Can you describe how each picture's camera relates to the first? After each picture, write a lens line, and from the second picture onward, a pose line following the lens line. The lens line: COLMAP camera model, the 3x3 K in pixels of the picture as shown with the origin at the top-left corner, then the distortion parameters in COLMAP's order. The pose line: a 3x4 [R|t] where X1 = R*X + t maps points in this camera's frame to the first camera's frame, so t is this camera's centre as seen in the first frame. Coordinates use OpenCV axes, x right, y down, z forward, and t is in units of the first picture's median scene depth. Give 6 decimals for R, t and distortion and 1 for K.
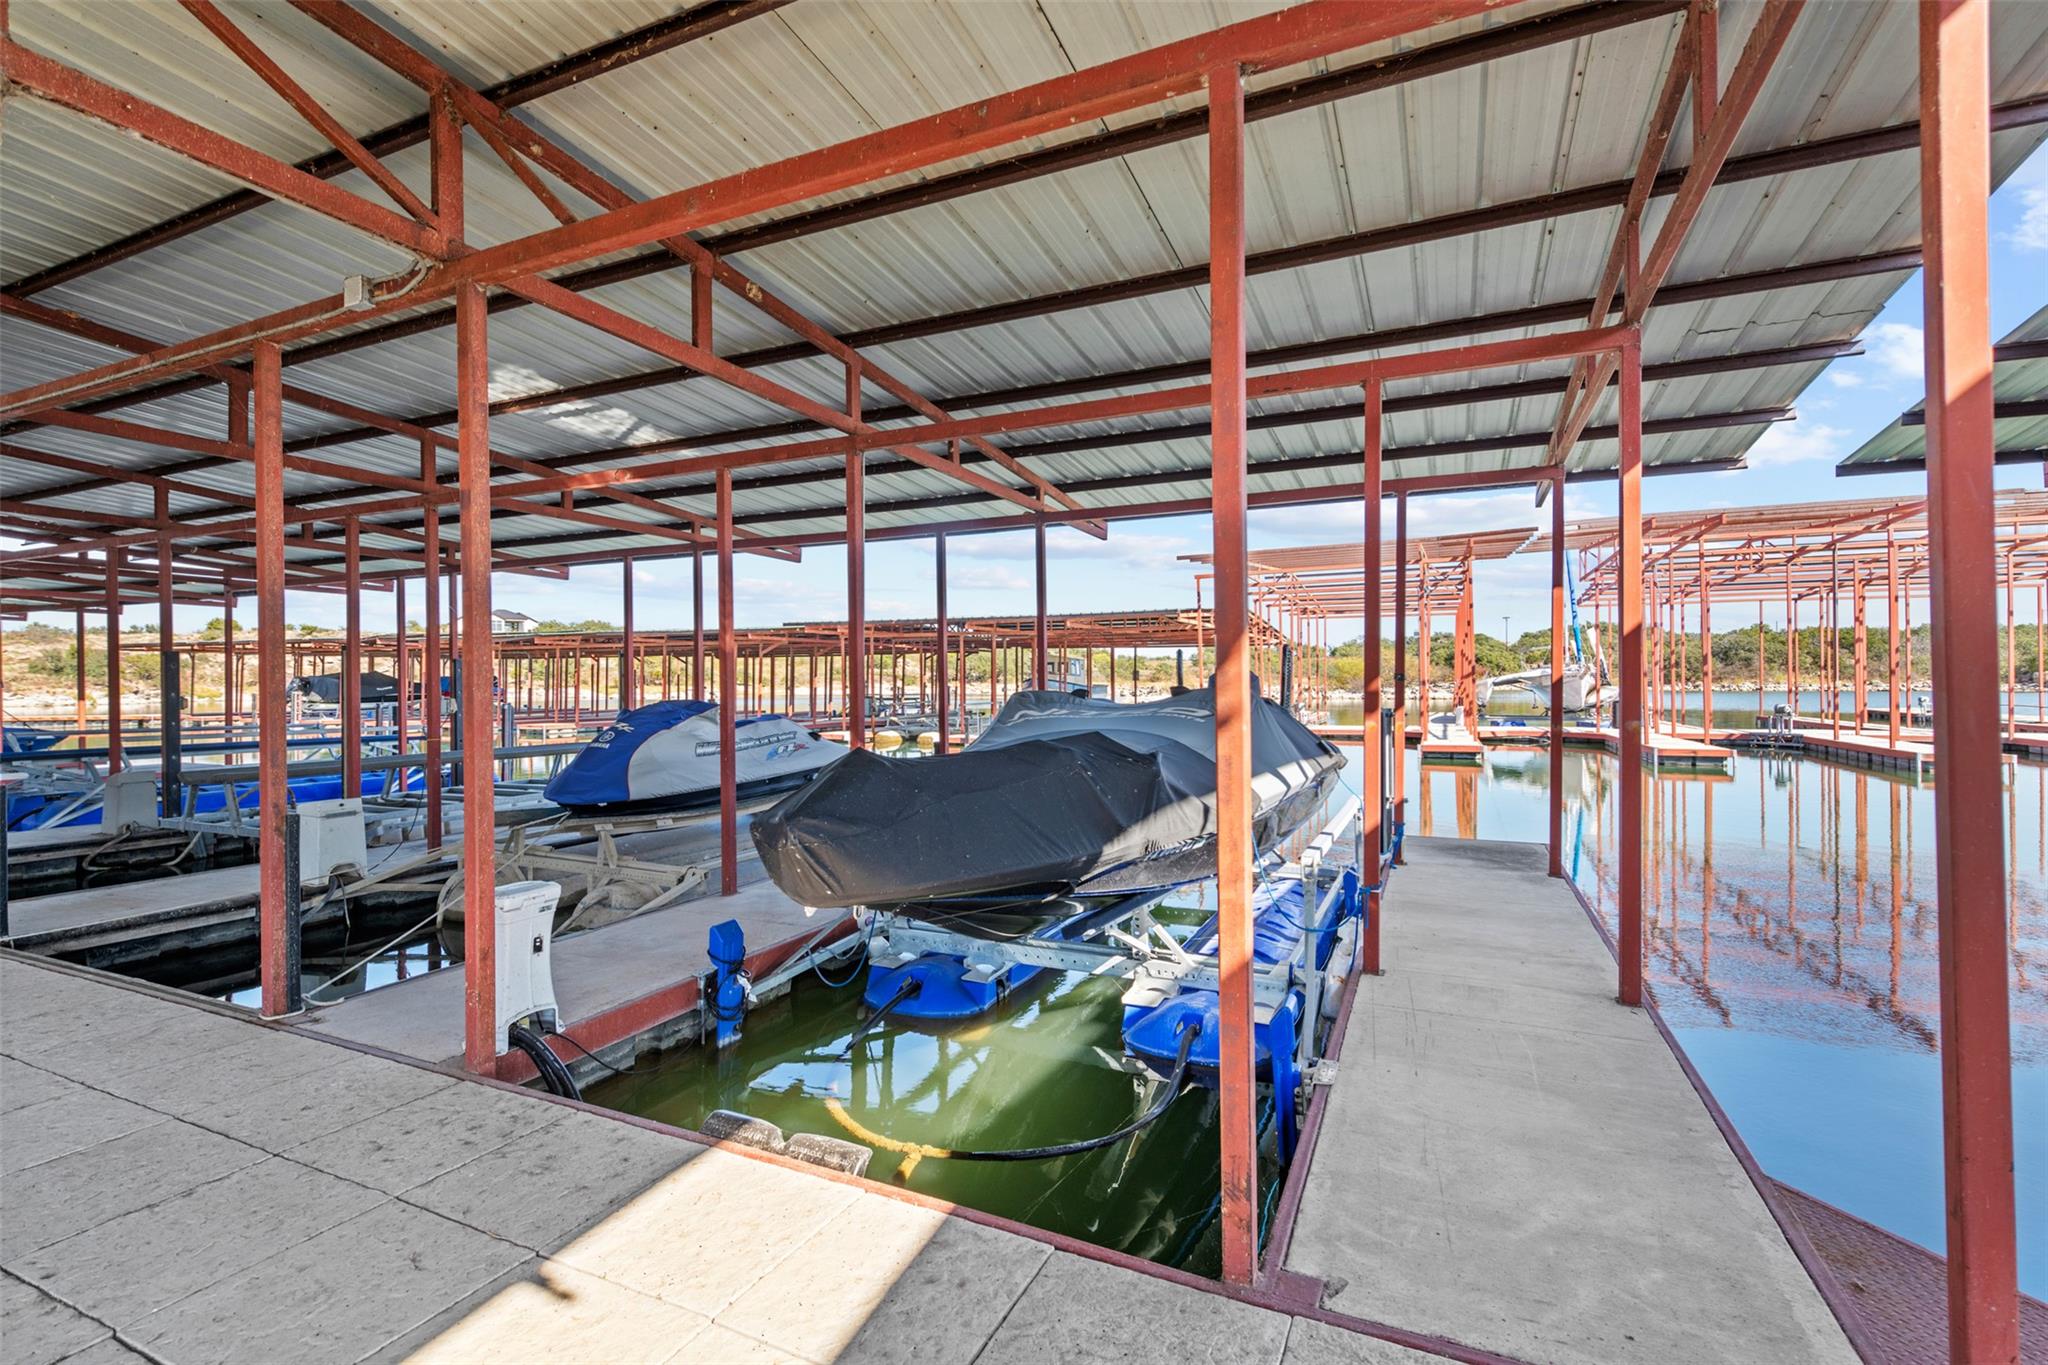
lens RADIAL K [[926.9, 0, 1024.0], [0, 926.9, 682.5], [0, 0, 1]] dist [-0.011028, -0.000077]
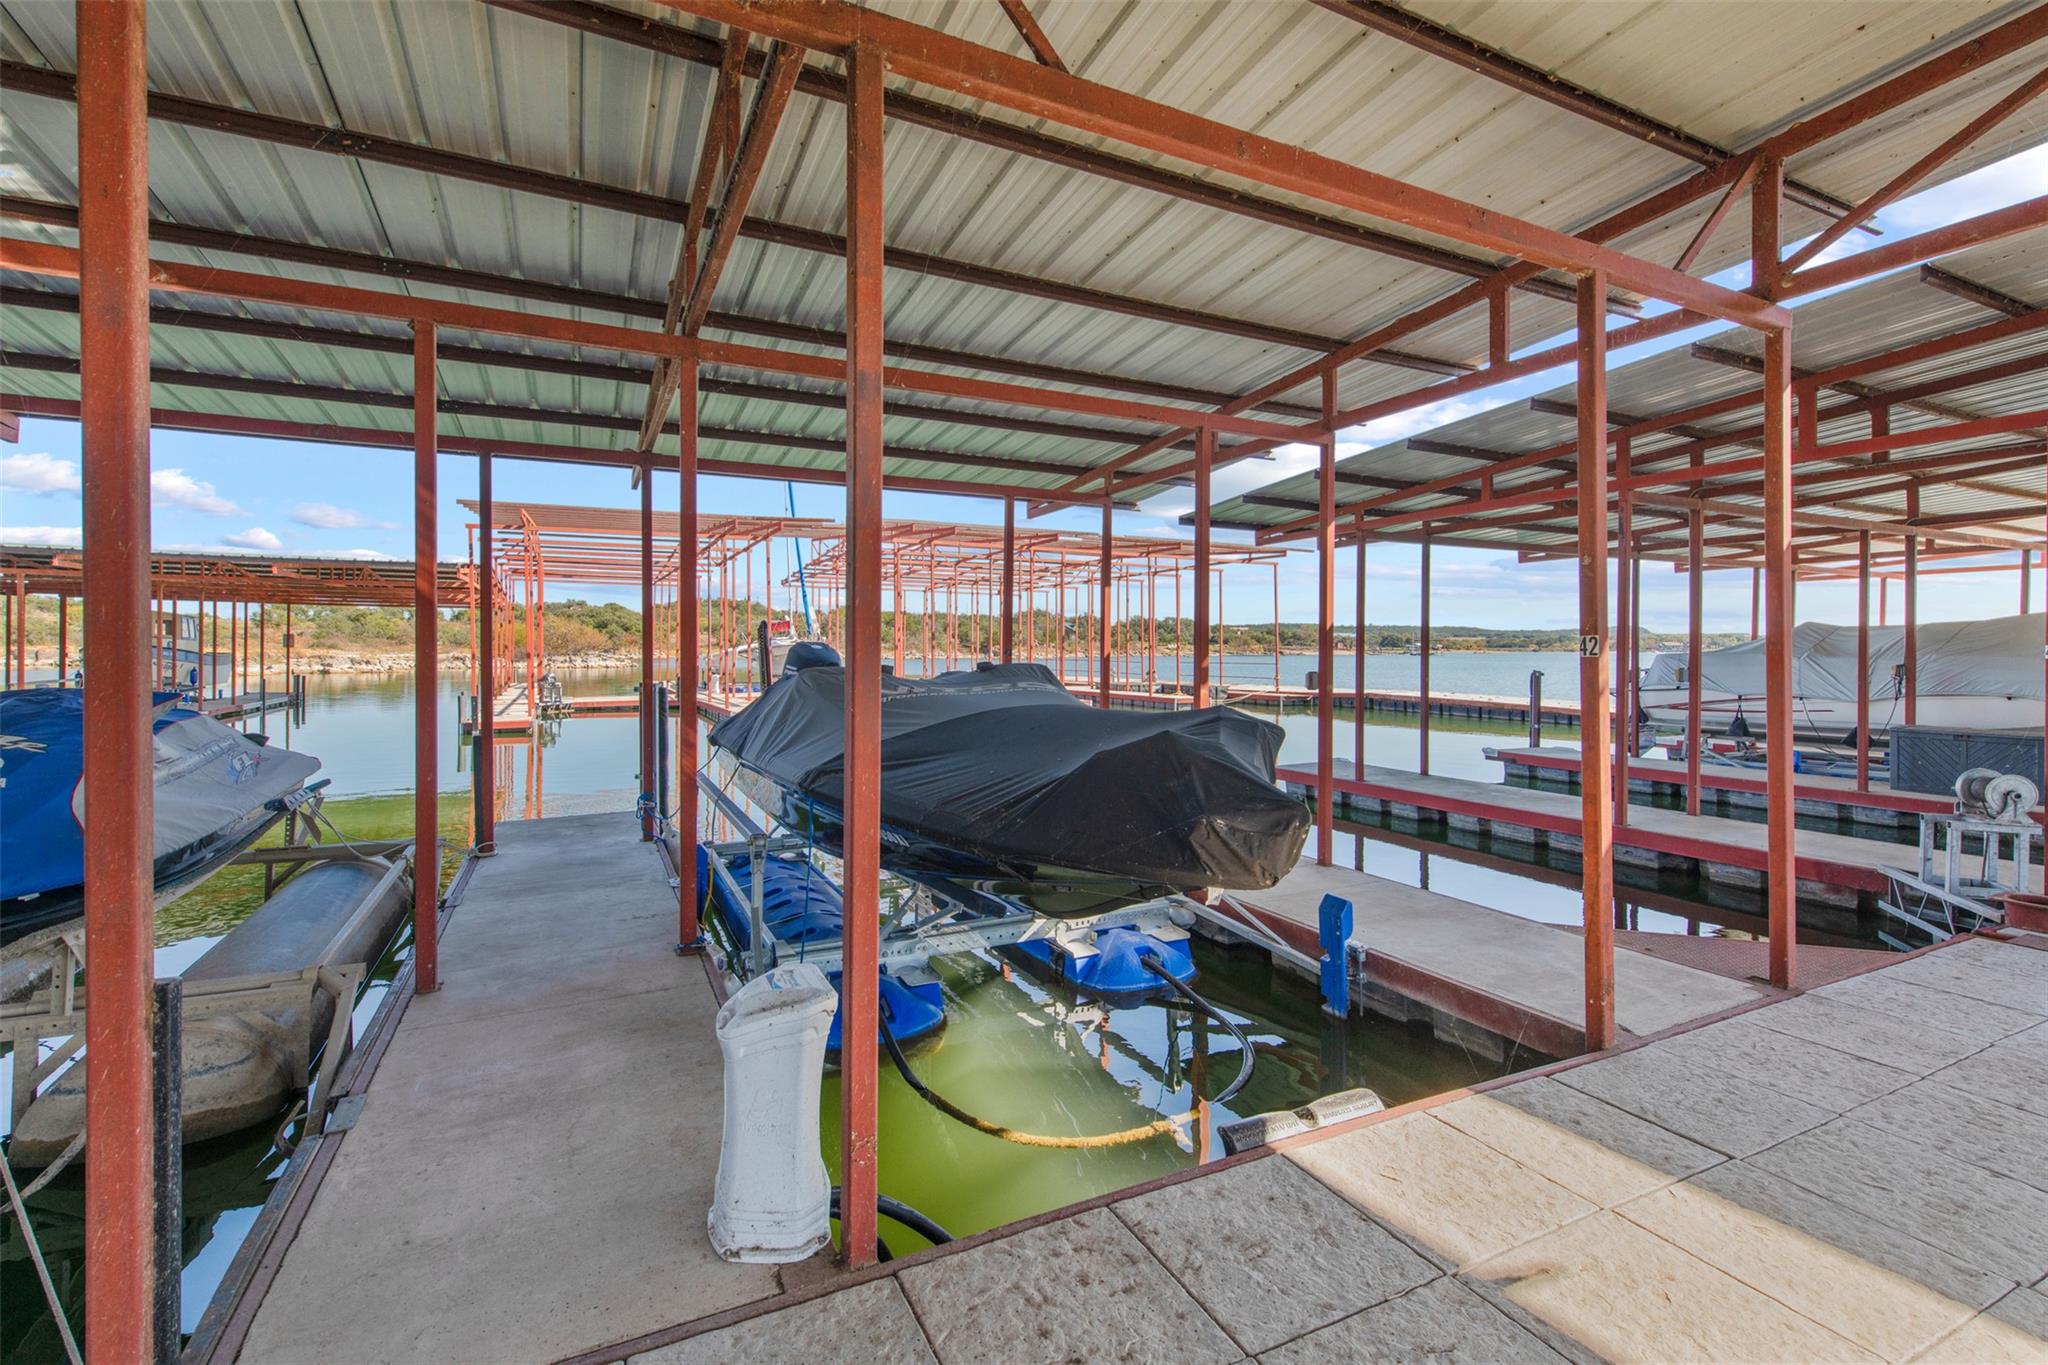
lens RADIAL K [[907.4, 0, 1023.8], [0, 907.4, 654.9], [0, 0, 1]] dist [0.017952, 0.000119]
pose [[0.634206, 0.003705, 0.773155, -0.439491], [-0.005547, 0.999985, -0.000241, 0.000032], [-0.773144, -0.004136, 0.634217, 0.217691]]
